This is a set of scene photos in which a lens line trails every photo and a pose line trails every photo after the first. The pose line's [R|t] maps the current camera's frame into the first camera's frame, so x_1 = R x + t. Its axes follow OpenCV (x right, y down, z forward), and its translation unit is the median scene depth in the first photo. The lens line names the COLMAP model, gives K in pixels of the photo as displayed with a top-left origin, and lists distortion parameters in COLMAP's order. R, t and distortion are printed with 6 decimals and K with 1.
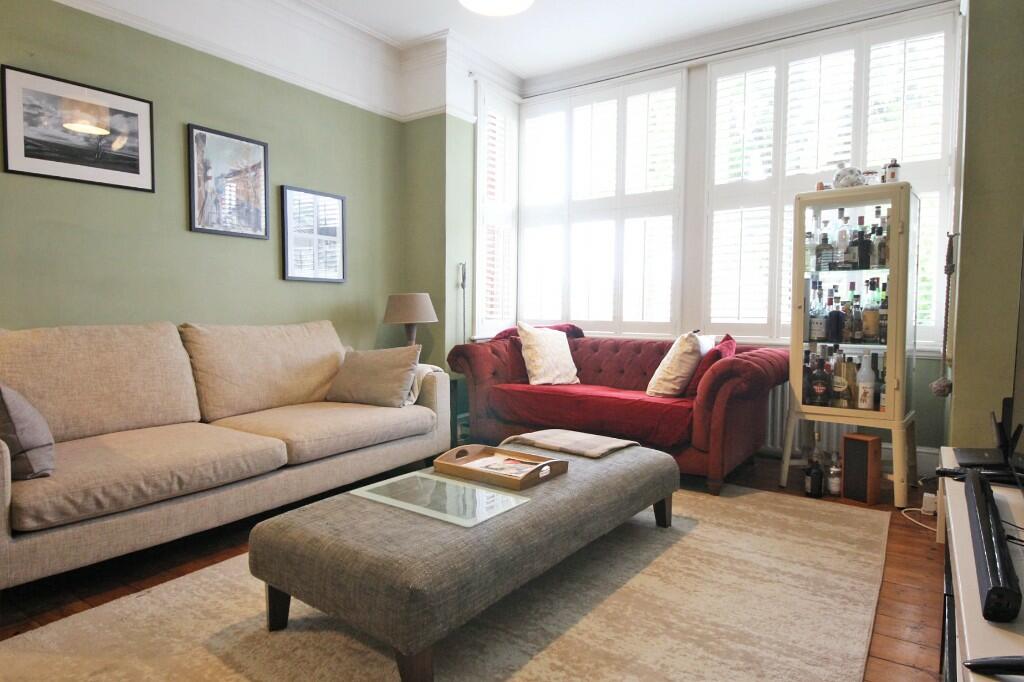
lens RADIAL K [[588.1, 0, 514.0], [0, 588.1, 338.5], [0, 0, 1]] dist [-0.007188, -0.002254]
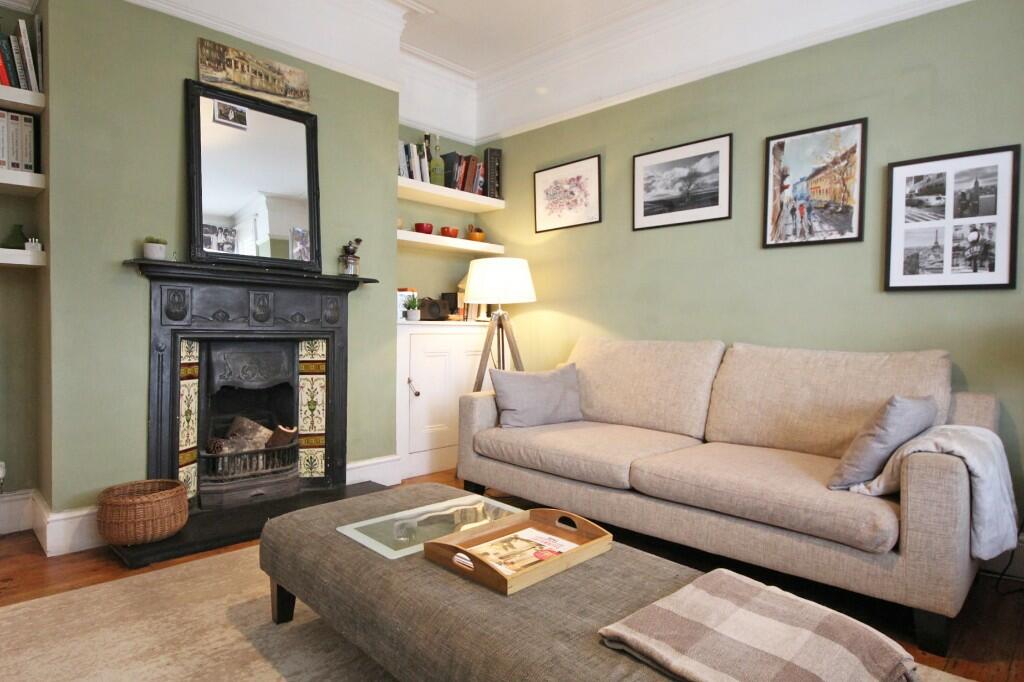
lens RADIAL K [[588.1, 0, 512.8], [0, 588.1, 340.1], [0, 0, 1]] dist [-0.007188, -0.002254]
pose [[-0.172159, 0.021510, -0.984834, 0.495635], [-0.070280, 0.996946, 0.034060, -0.039162], [0.982559, 0.075078, -0.170122, 0.809053]]
